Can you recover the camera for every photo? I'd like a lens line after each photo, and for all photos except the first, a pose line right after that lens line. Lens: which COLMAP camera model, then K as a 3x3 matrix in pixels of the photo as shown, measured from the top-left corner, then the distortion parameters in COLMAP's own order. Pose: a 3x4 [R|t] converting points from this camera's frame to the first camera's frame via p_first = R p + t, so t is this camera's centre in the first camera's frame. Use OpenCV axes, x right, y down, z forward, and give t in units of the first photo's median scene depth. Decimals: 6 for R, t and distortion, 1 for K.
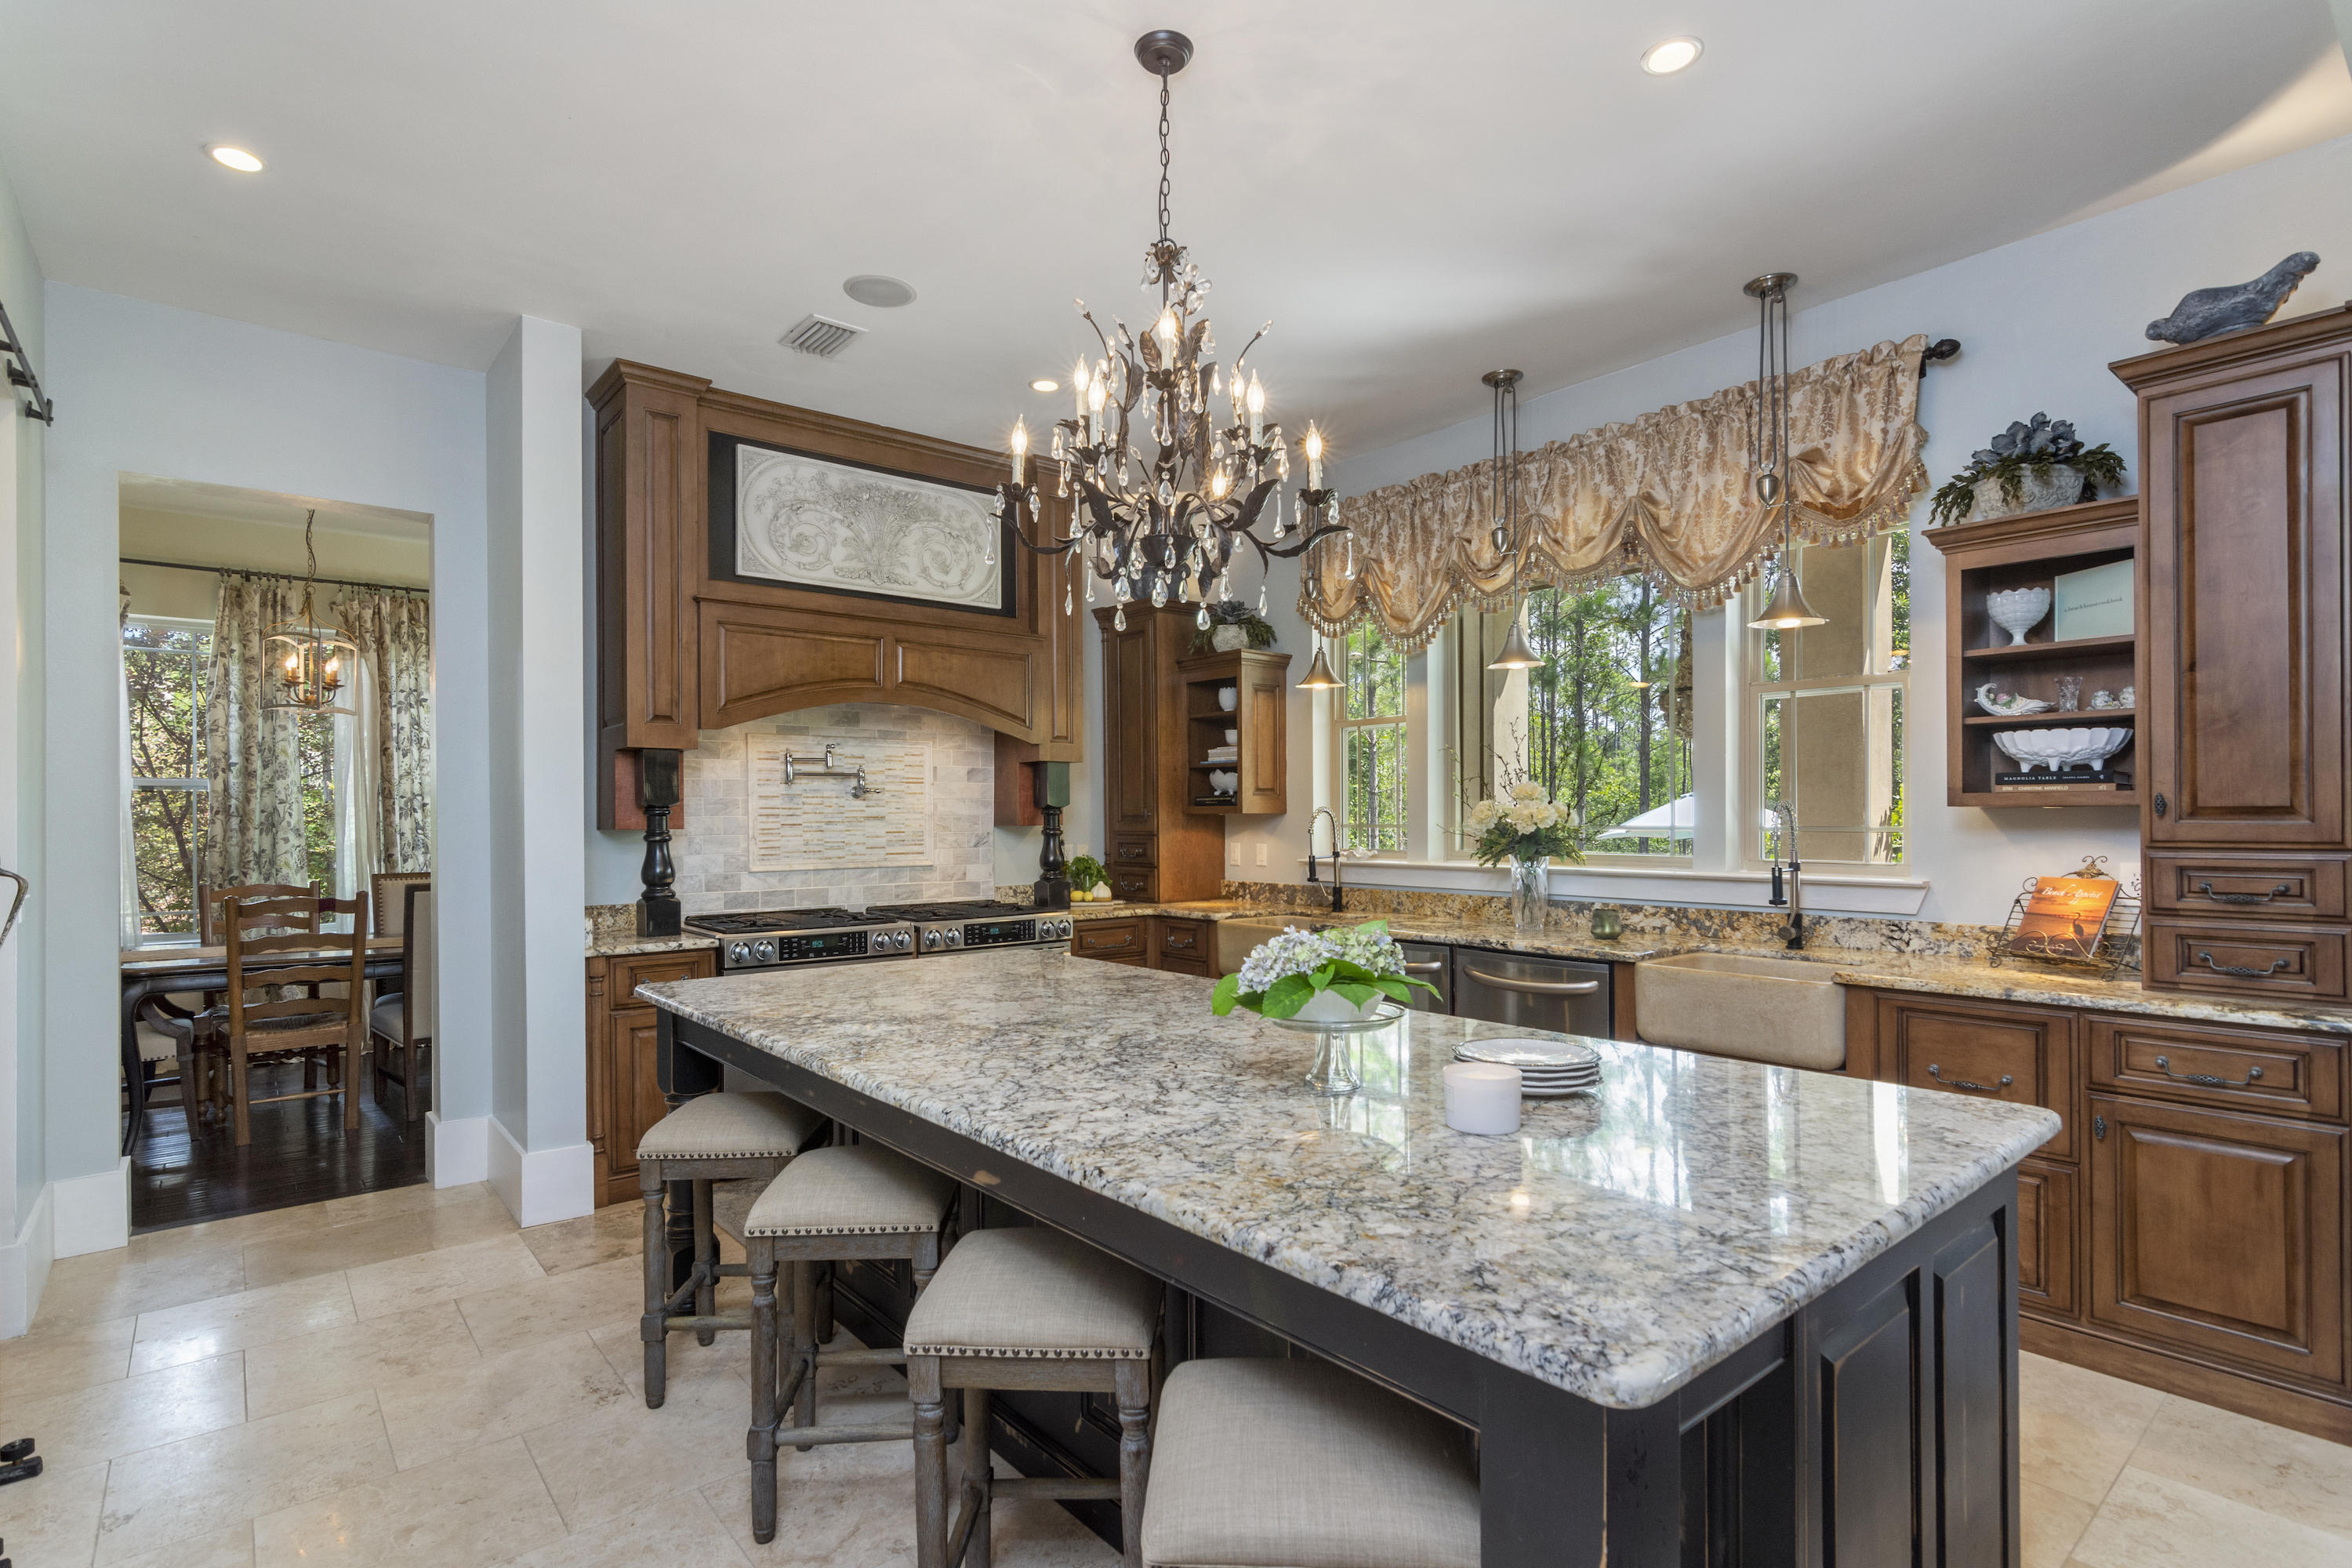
lens RADIAL K [[1135.5, 0, 1137.0], [0, 1135.5, 819.2], [0, 0, 1]] dist [-0.000734, -0.000071]
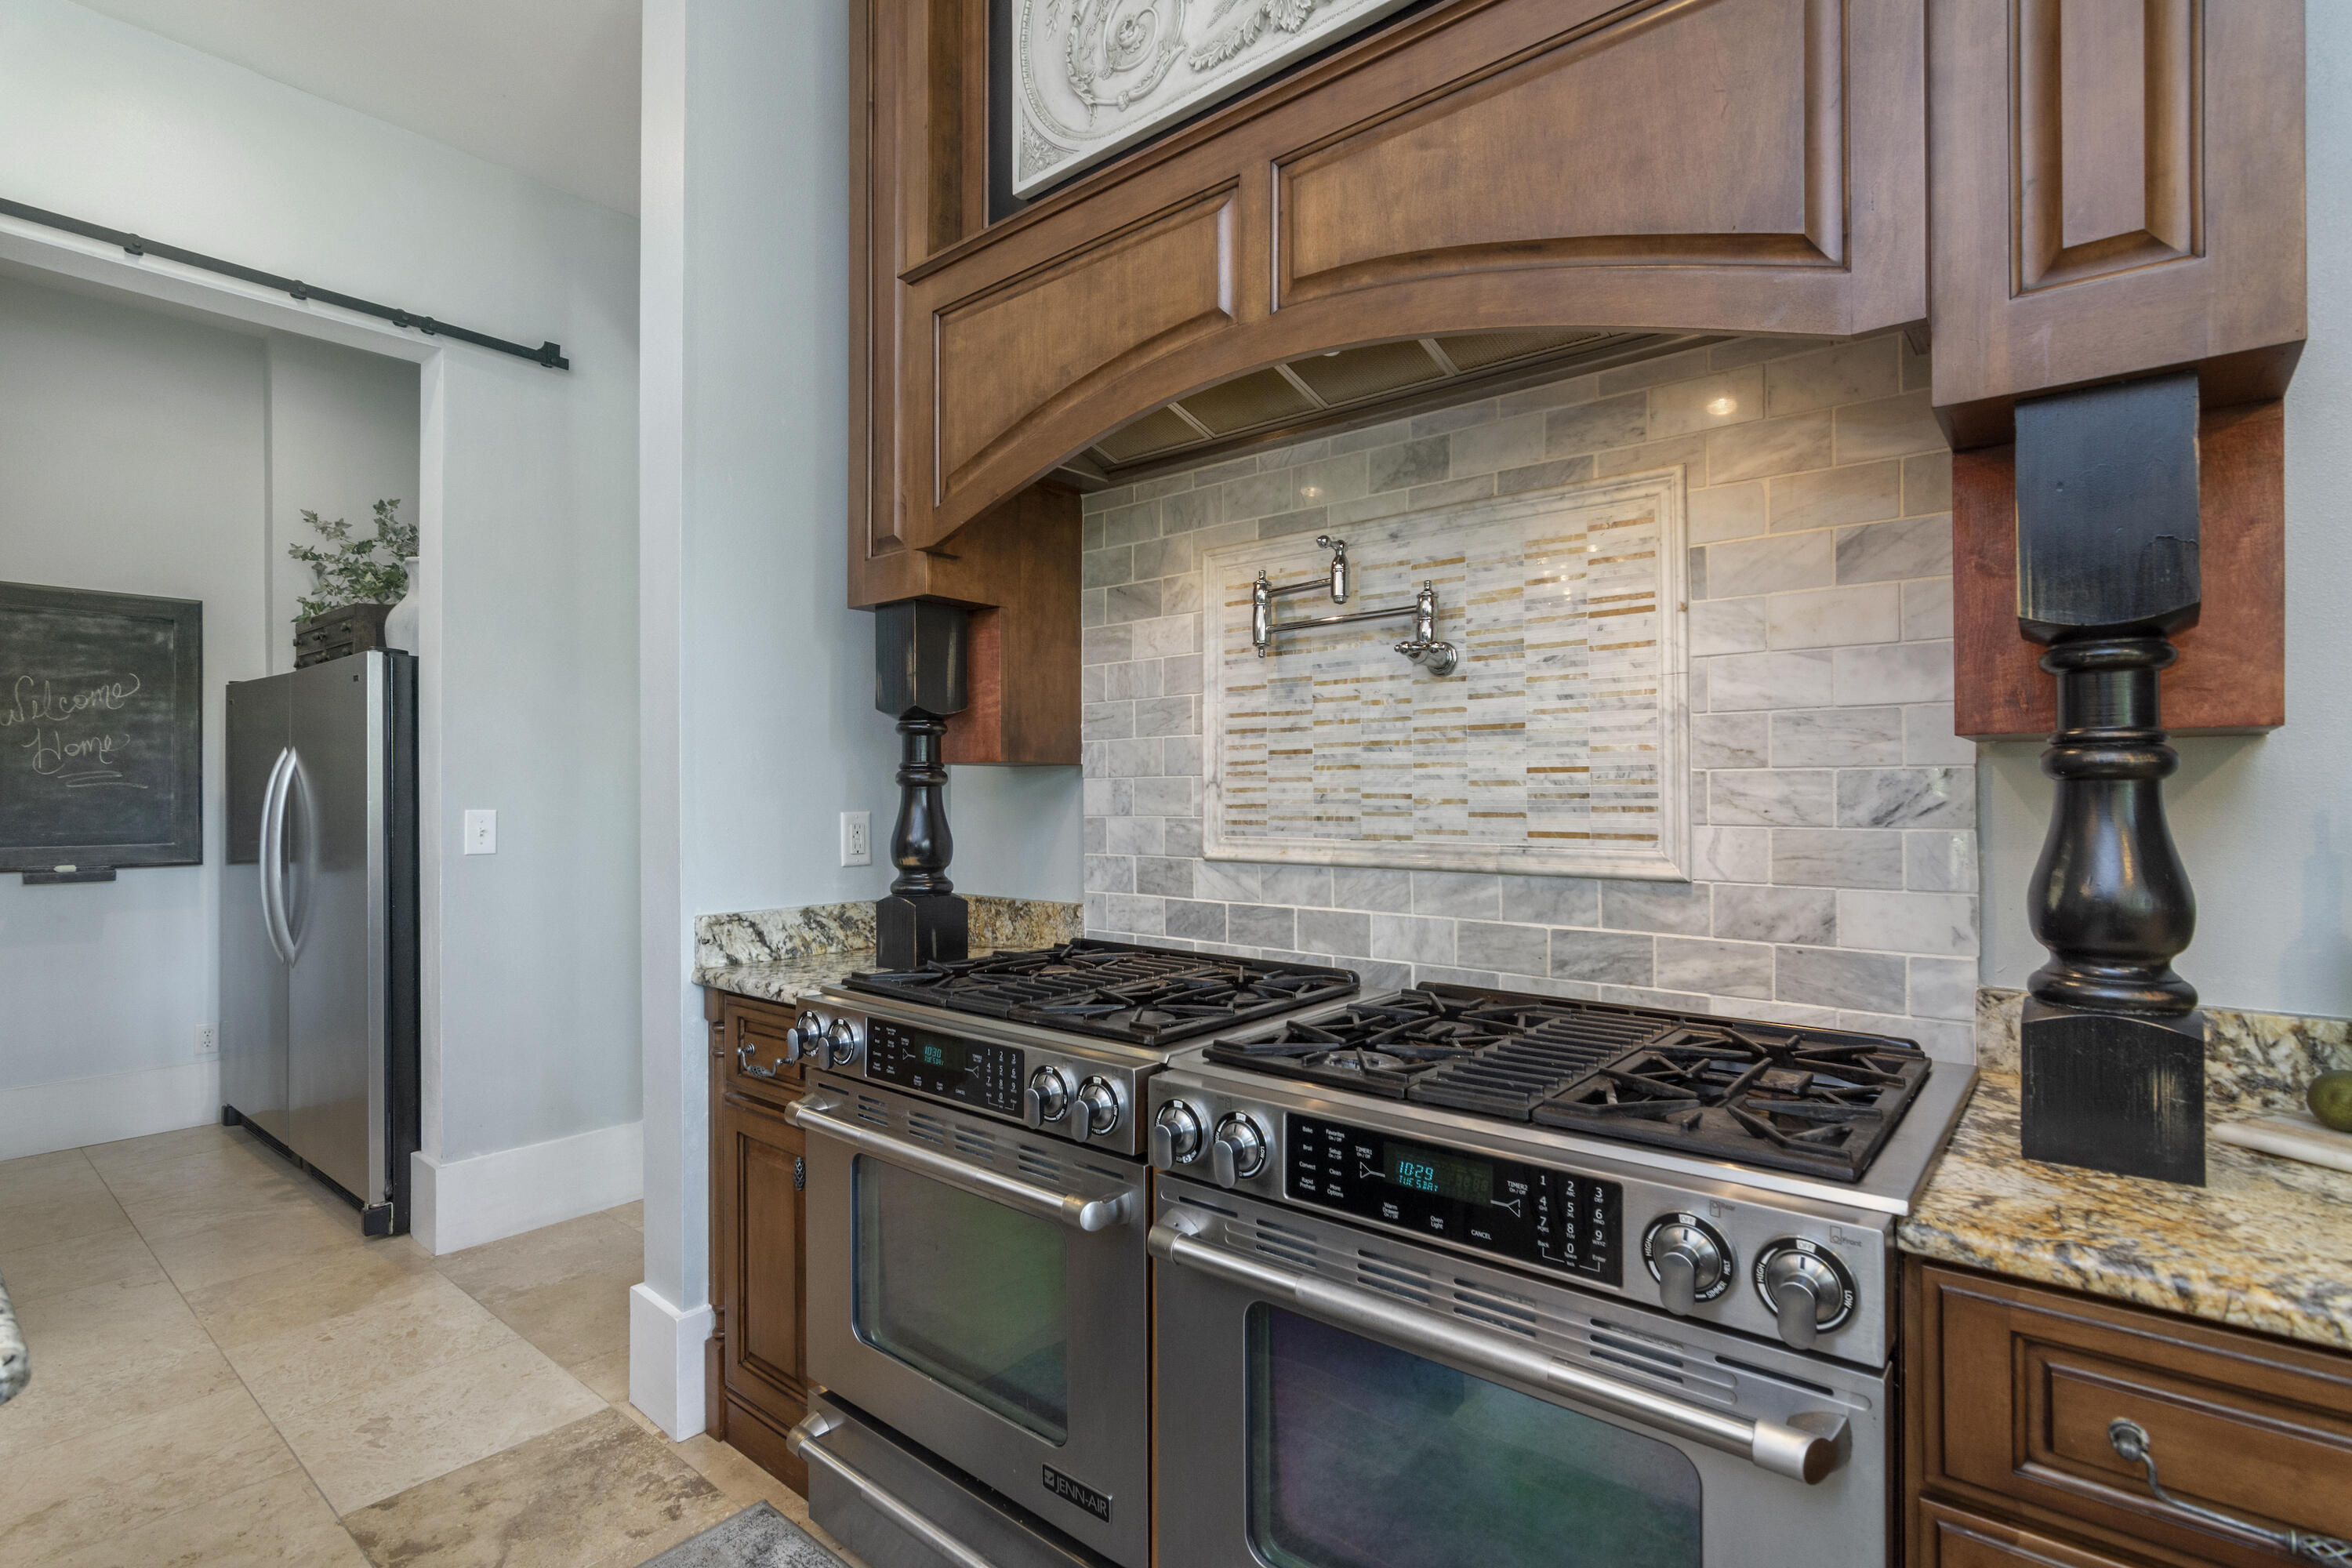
lens RADIAL K [[1128.5, 0, 1128.1], [0, 1128.5, 789.4], [0, 0, 1]] dist [-0.003972, -0.000268]
pose [[0.199163, 0.003110, -0.979961, 0.089628], [-0.000488, 0.999995, 0.003075, 0.017542], [0.979966, -0.000134, 0.199164, 0.876925]]
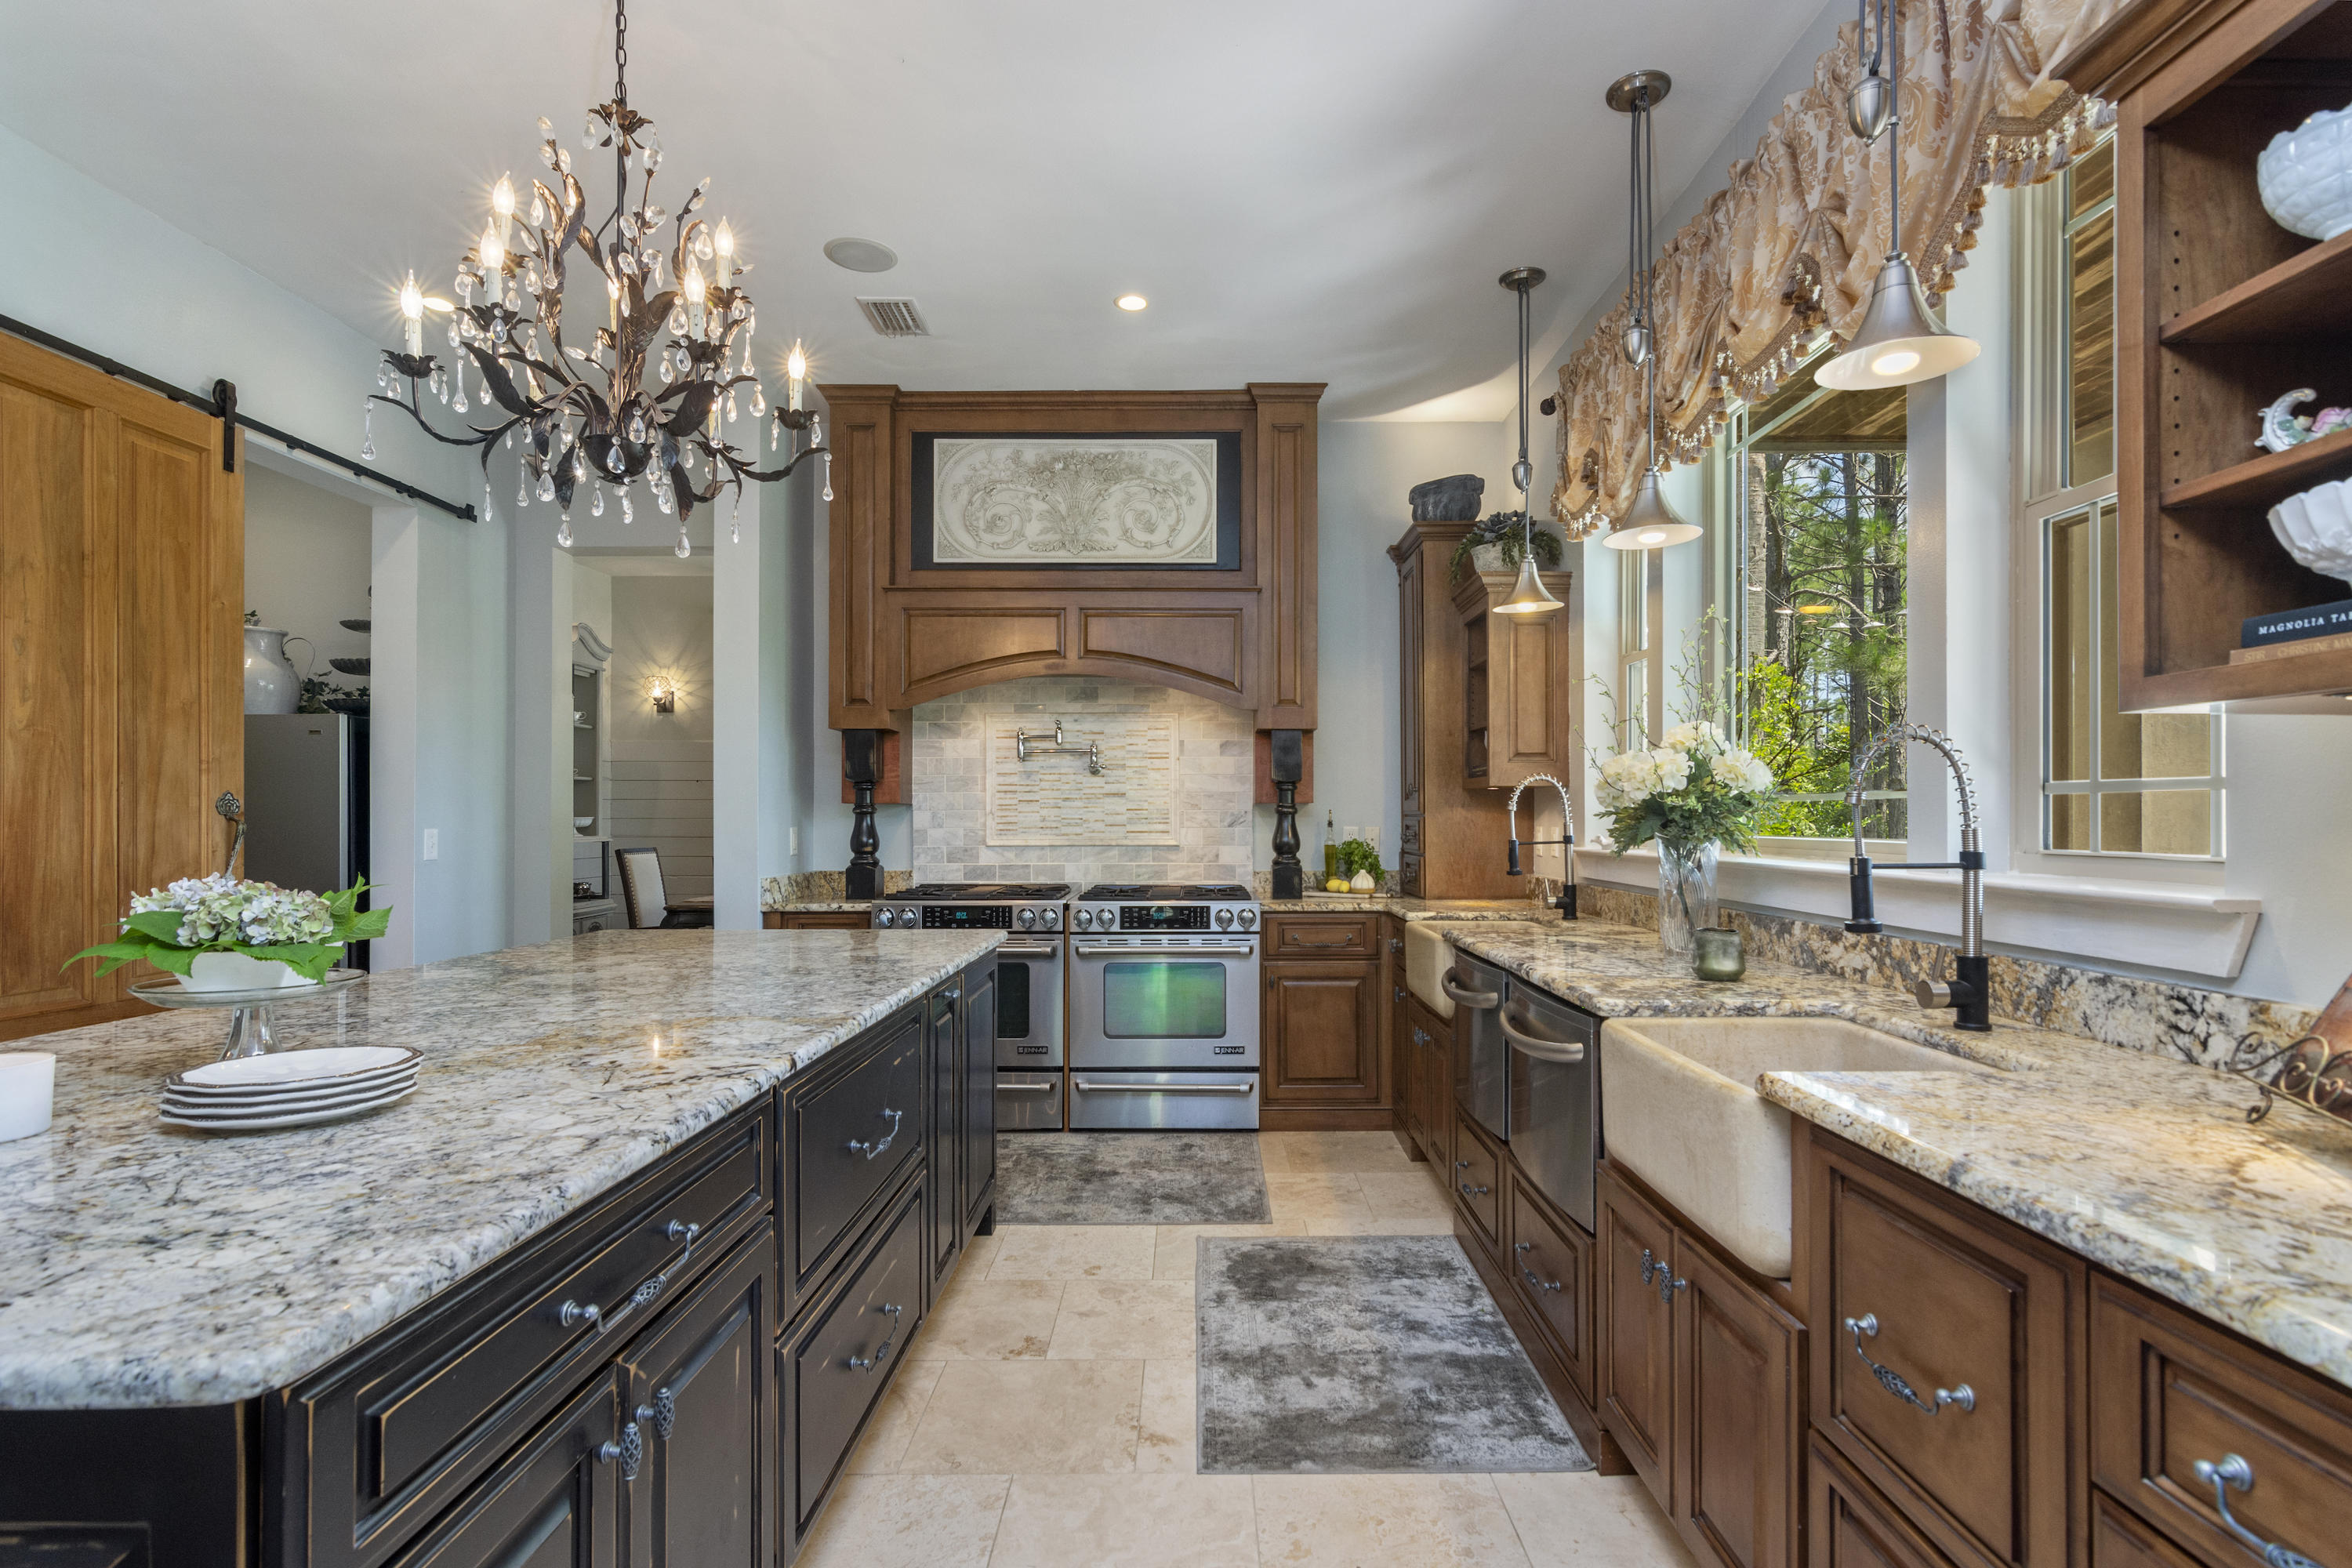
lens RADIAL K [[1130.4, 0, 1174.2], [0, 1130.4, 815.5], [0, 0, 1]] dist [-0.001047, -0.000029]
pose [[0.780712, 0.003885, -0.624879, 0.443047], [-0.005107, 0.999987, -0.000163, 0.017735], [0.624870, 0.003318, 0.780722, 0.292680]]
